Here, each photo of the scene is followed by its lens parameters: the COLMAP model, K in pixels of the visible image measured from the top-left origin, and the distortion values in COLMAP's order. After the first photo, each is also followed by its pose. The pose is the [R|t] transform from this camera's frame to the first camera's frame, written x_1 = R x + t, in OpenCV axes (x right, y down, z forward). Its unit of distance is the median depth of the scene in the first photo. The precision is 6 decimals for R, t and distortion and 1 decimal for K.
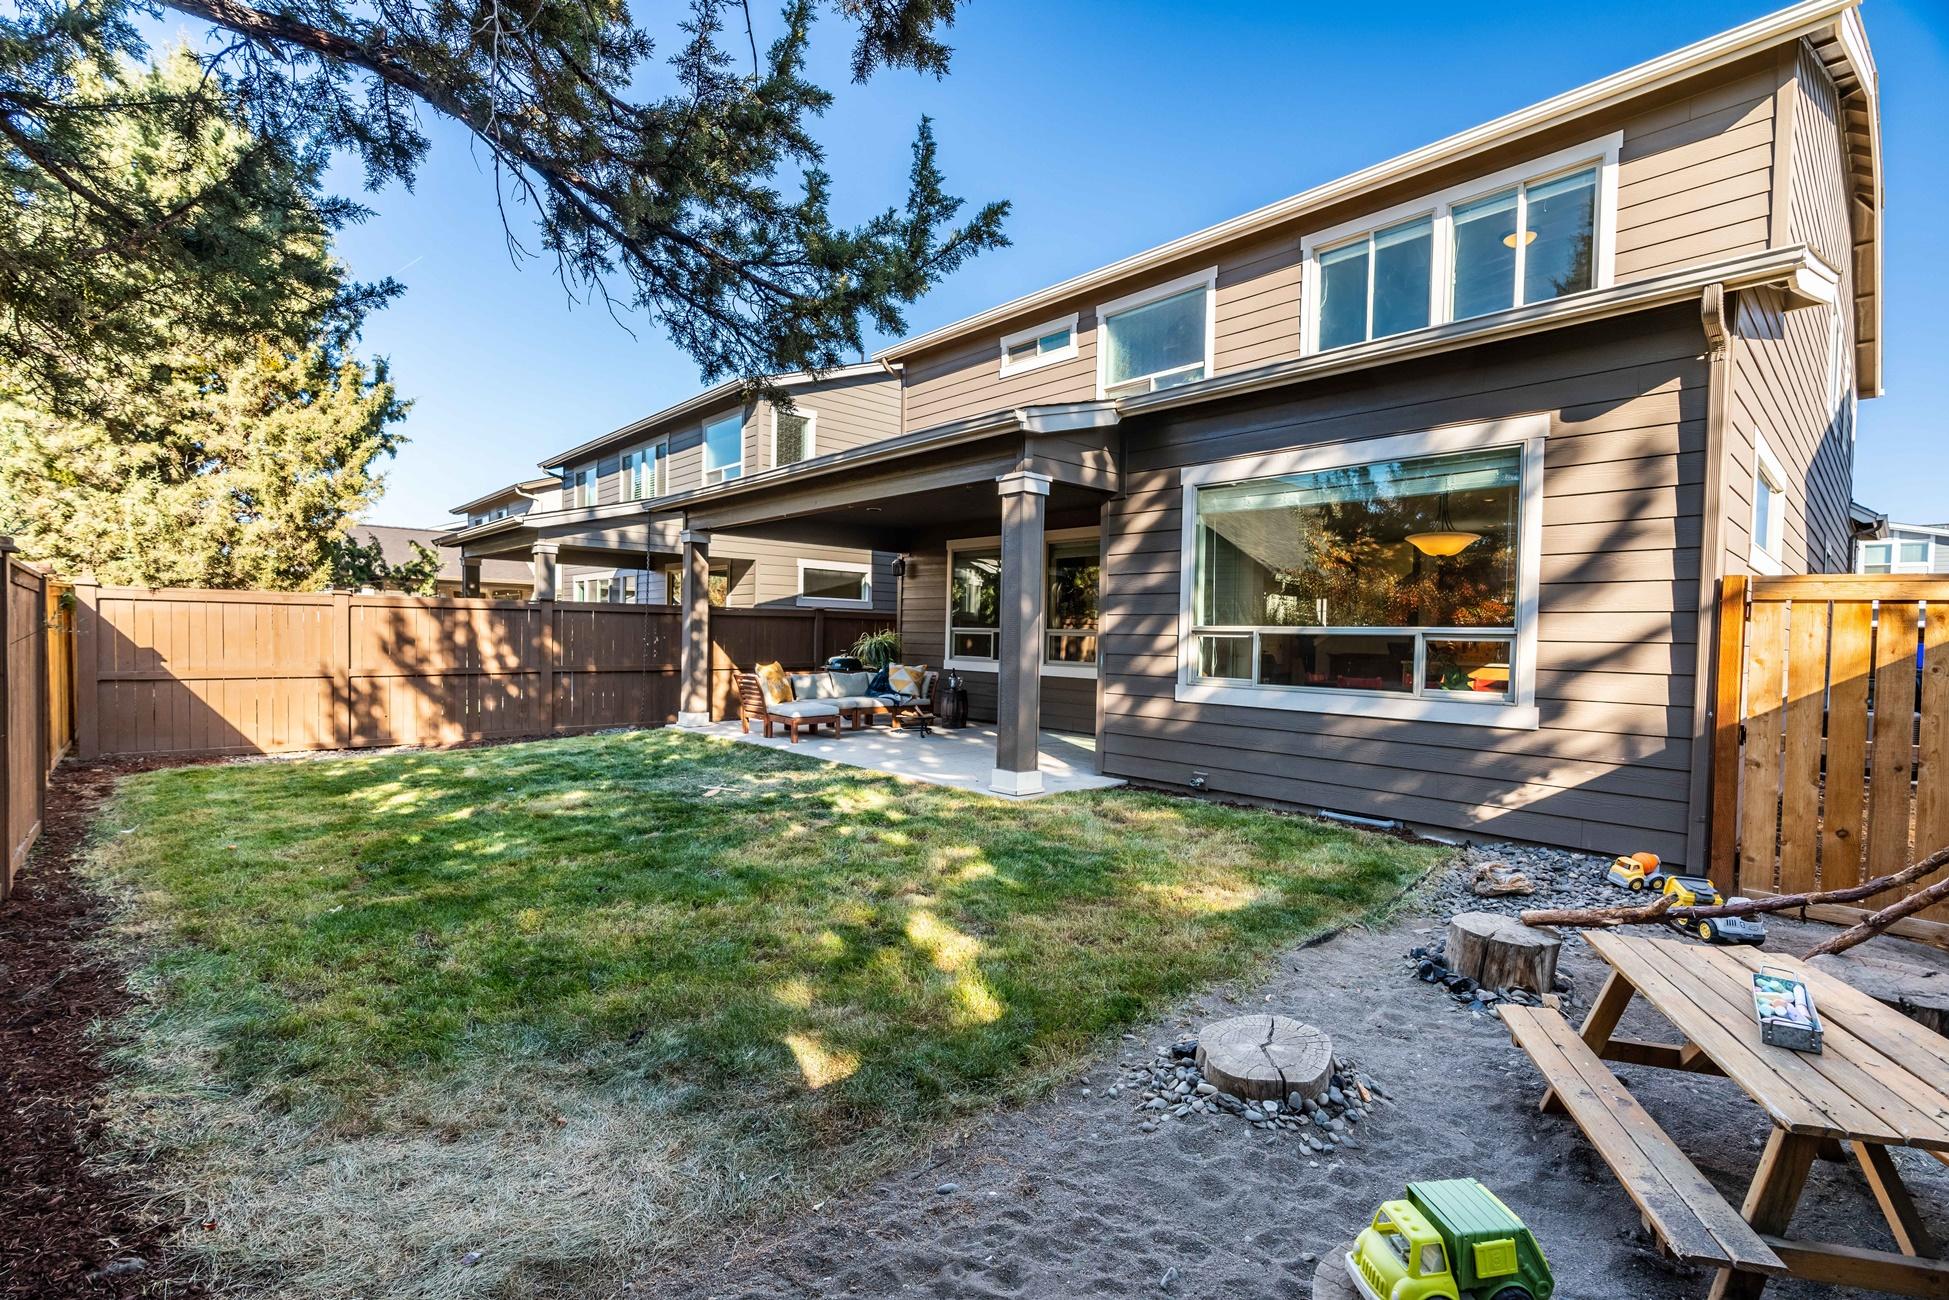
lens RADIAL K [[876.1, 0, 972.9], [0, 876.1, 639.7], [0, 0, 1]] dist [-0.001581, 0.000572]
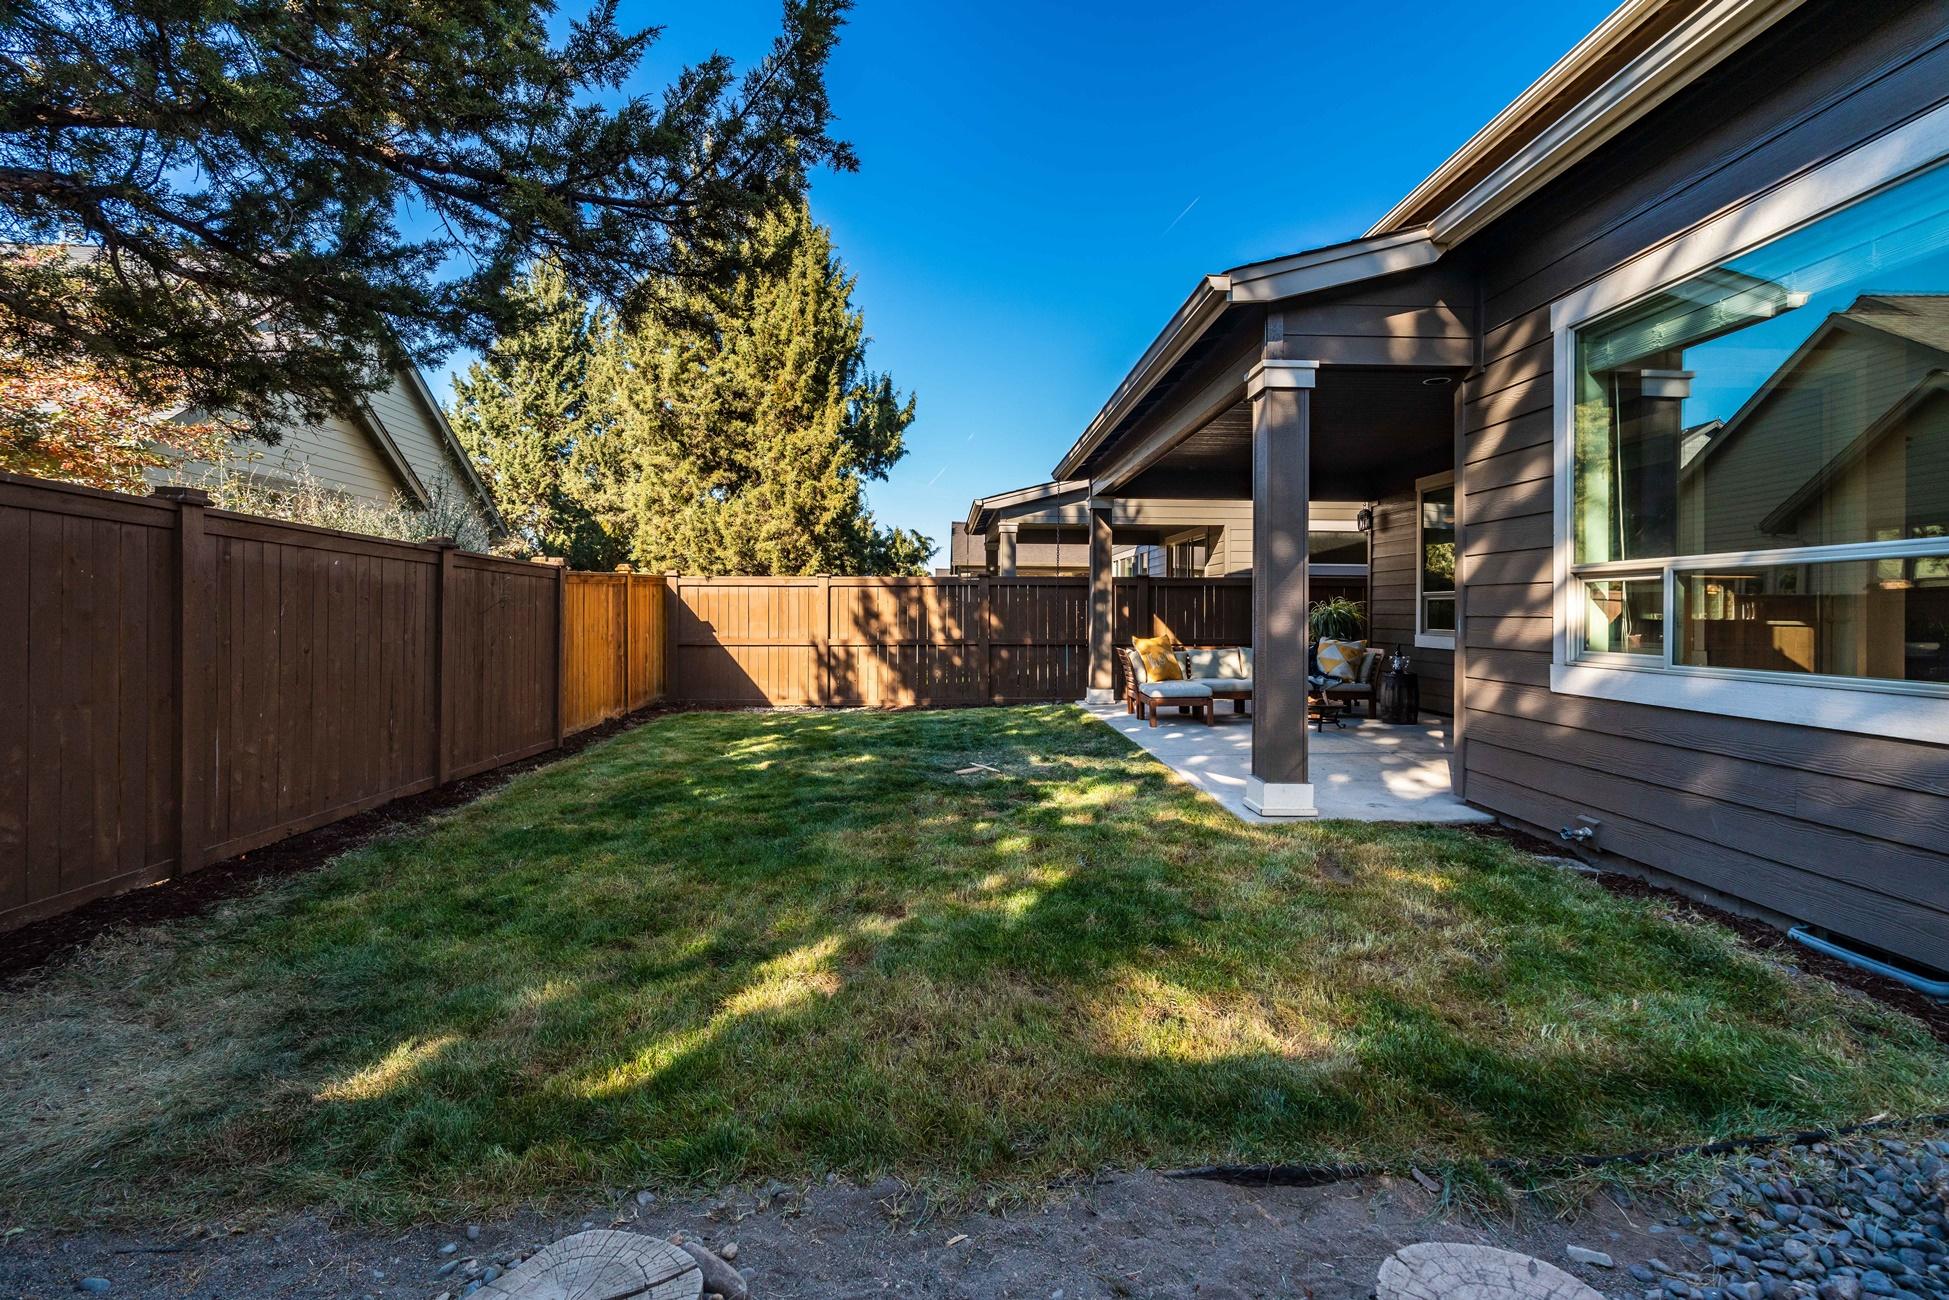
lens RADIAL K [[897.9, 0, 976.4], [0, 897.9, 579.5], [0, 0, 1]] dist [0.001559, 0.000471]
pose [[0.757234, -0.037865, -0.652045, 0.232459], [0.006416, 0.998701, -0.050544, 0.015306], [0.653112, 0.034090, 0.756494, 0.195041]]
